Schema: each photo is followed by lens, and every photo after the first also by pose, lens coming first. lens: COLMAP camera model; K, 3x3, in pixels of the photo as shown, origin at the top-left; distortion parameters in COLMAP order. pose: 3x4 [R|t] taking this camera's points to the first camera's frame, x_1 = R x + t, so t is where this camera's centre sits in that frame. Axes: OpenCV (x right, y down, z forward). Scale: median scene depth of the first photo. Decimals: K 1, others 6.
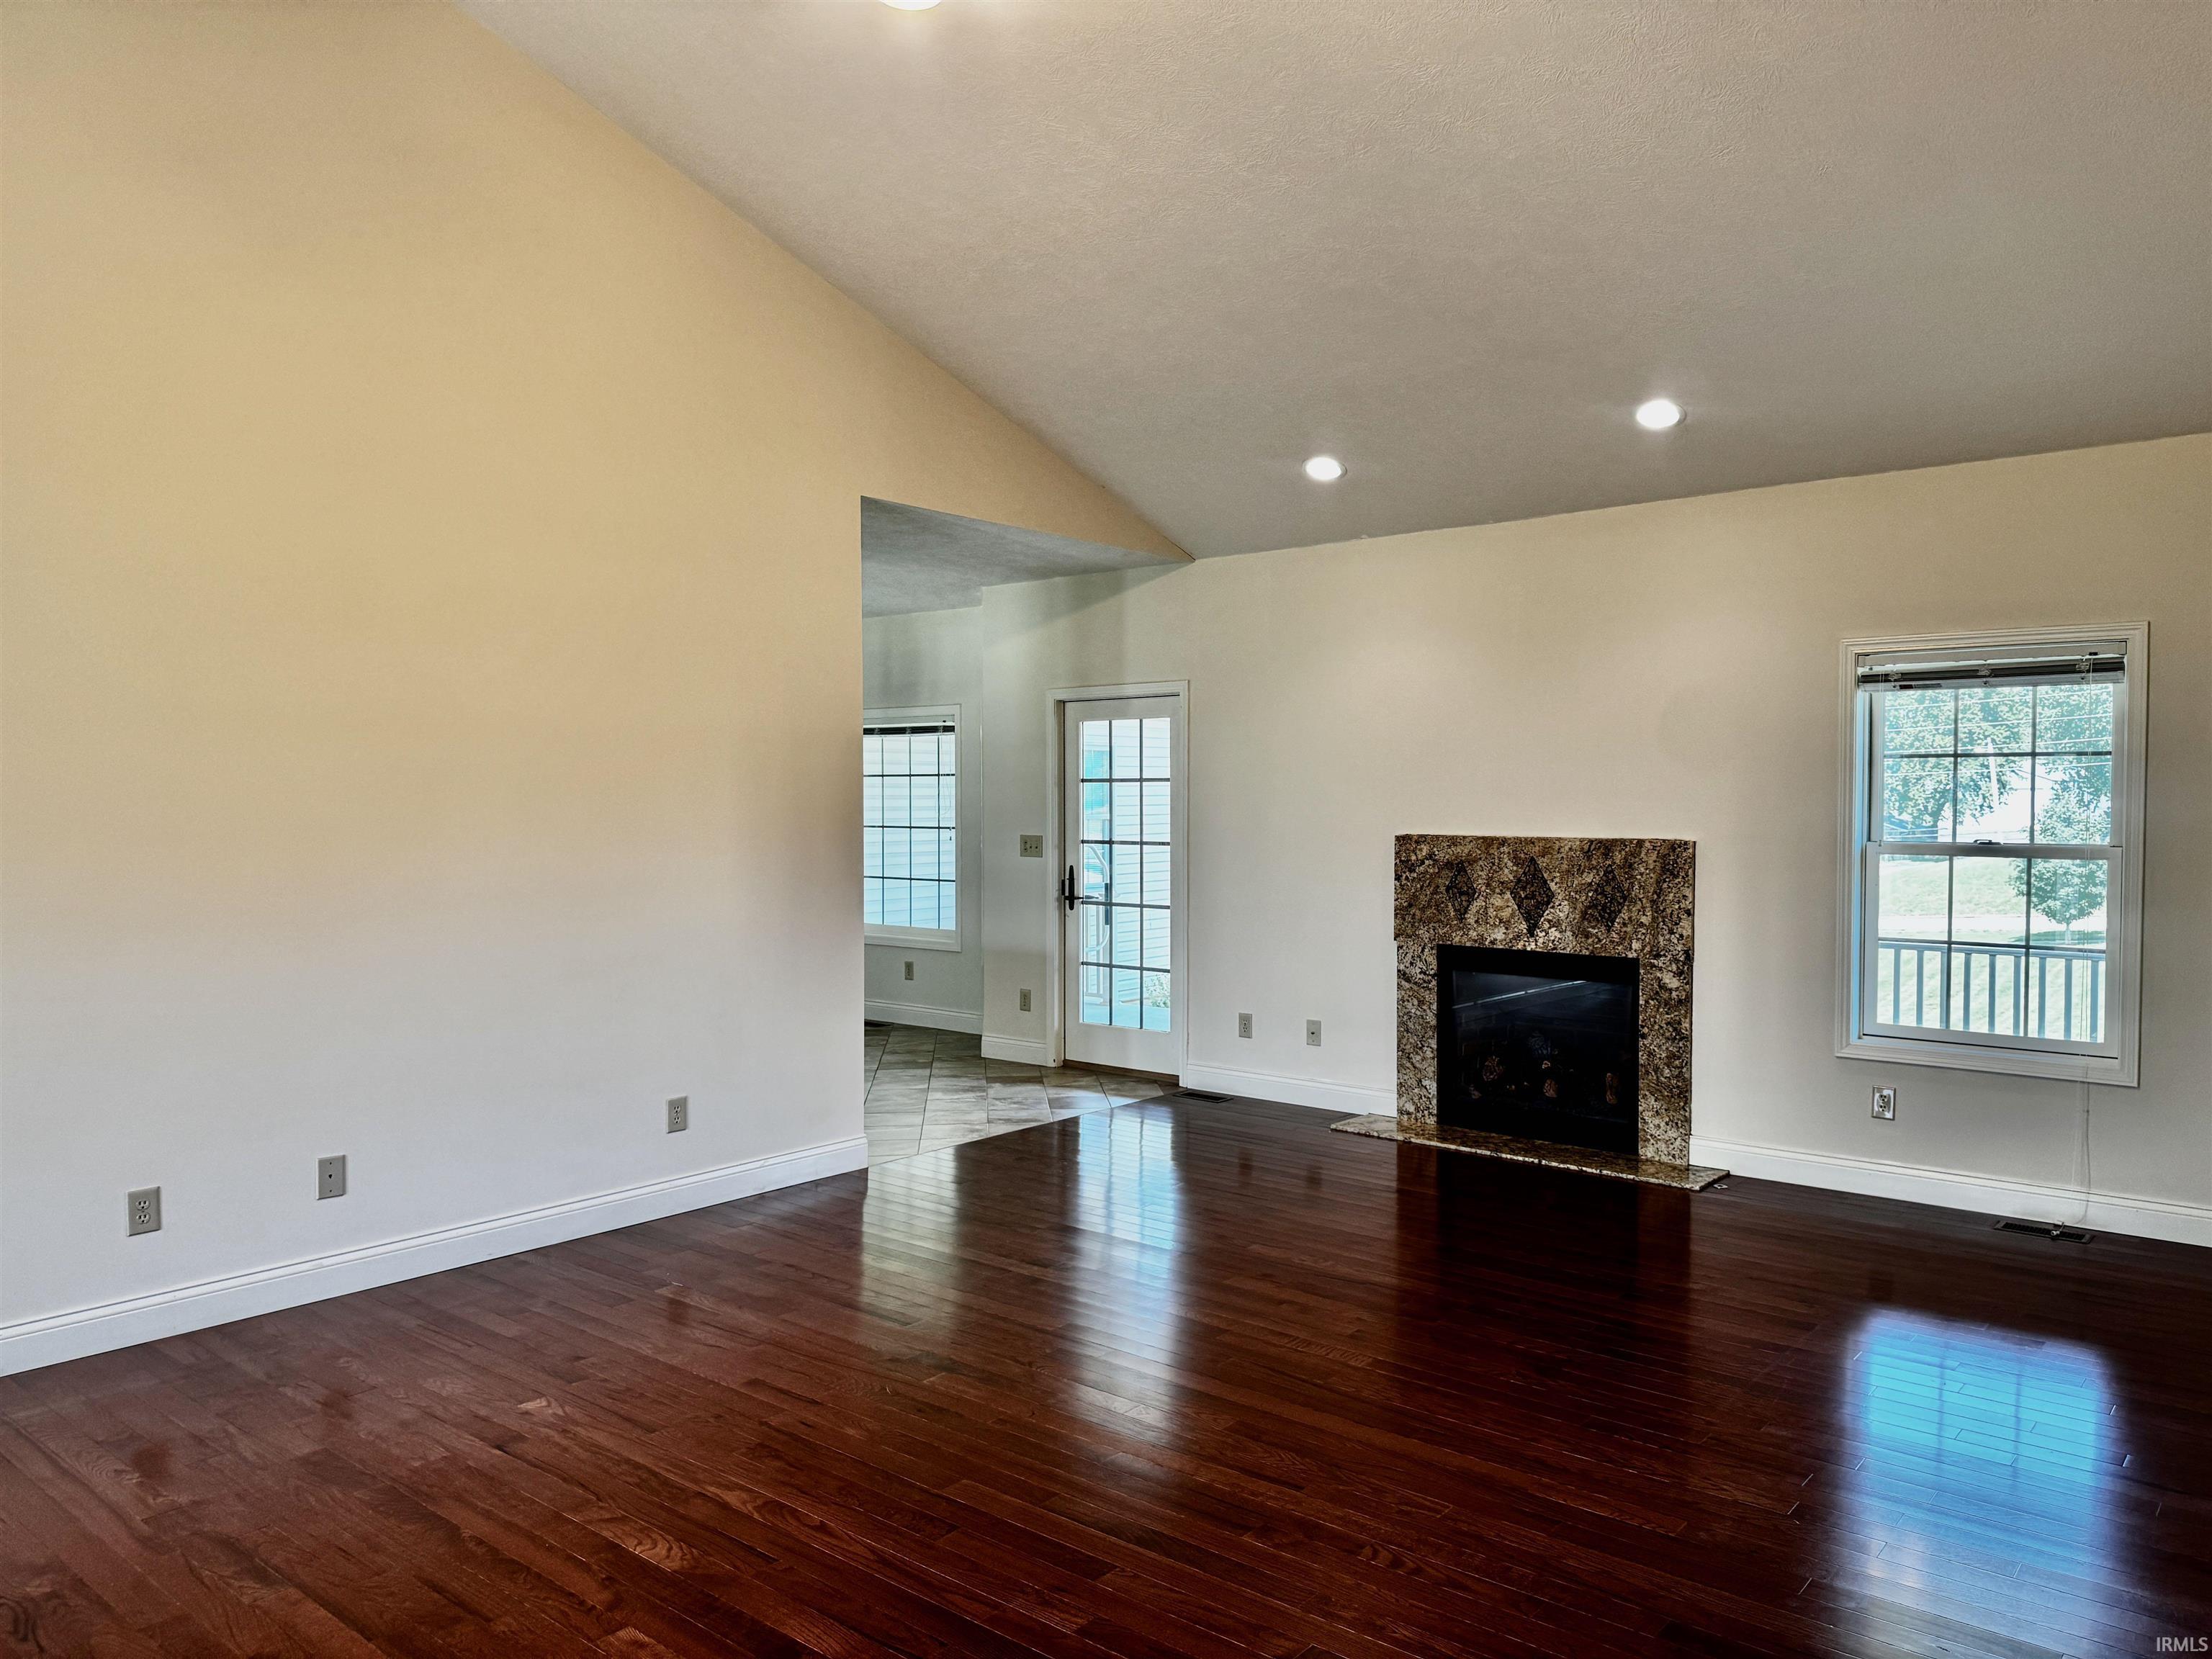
lens RADIAL K [[1574.8, 0, 1102.3], [0, 1574.8, 834.9], [0, 0, 1]] dist [0.067422, -0.007004]
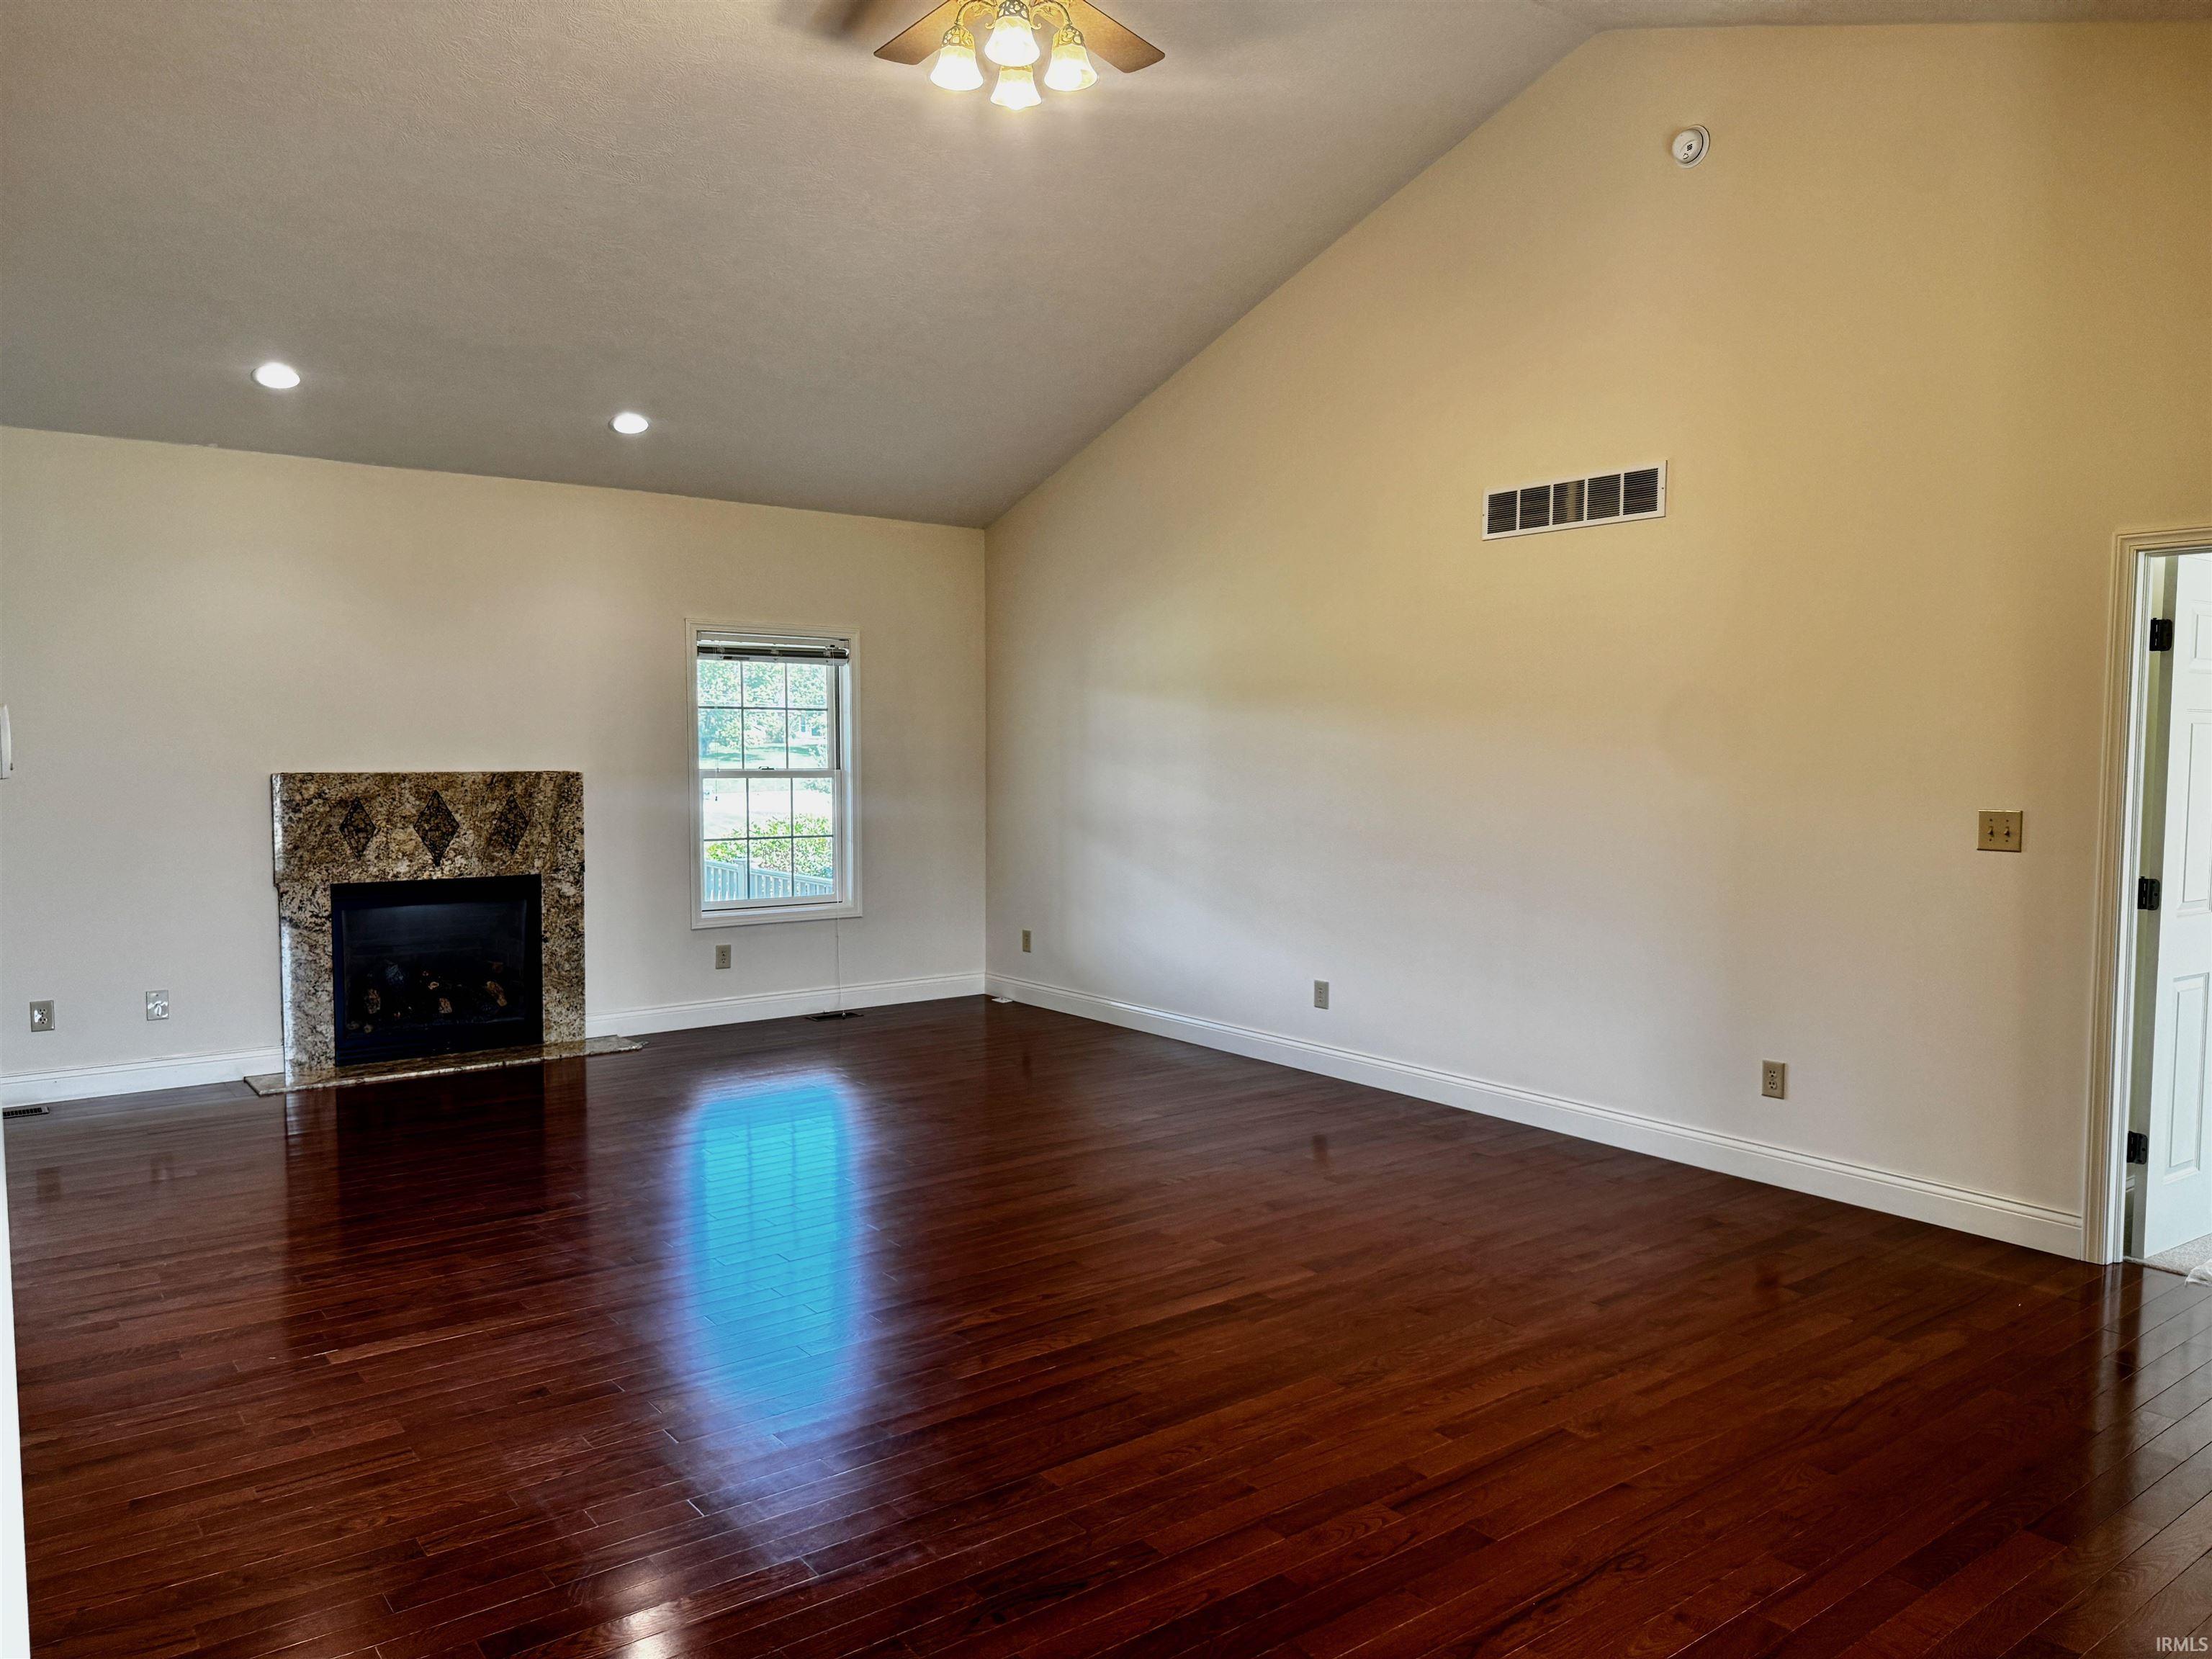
lens RADIAL K [[1574.8, 0, 1101.5], [0, 1574.8, 826.0], [0, 0, 1]] dist [0.067422, -0.007004]
pose [[0.216470, -0.050937, 0.974960, -0.686444], [0.025488, 0.998592, 0.046513, -0.001117], [-0.975957, 0.014781, 0.217463, 0.334371]]
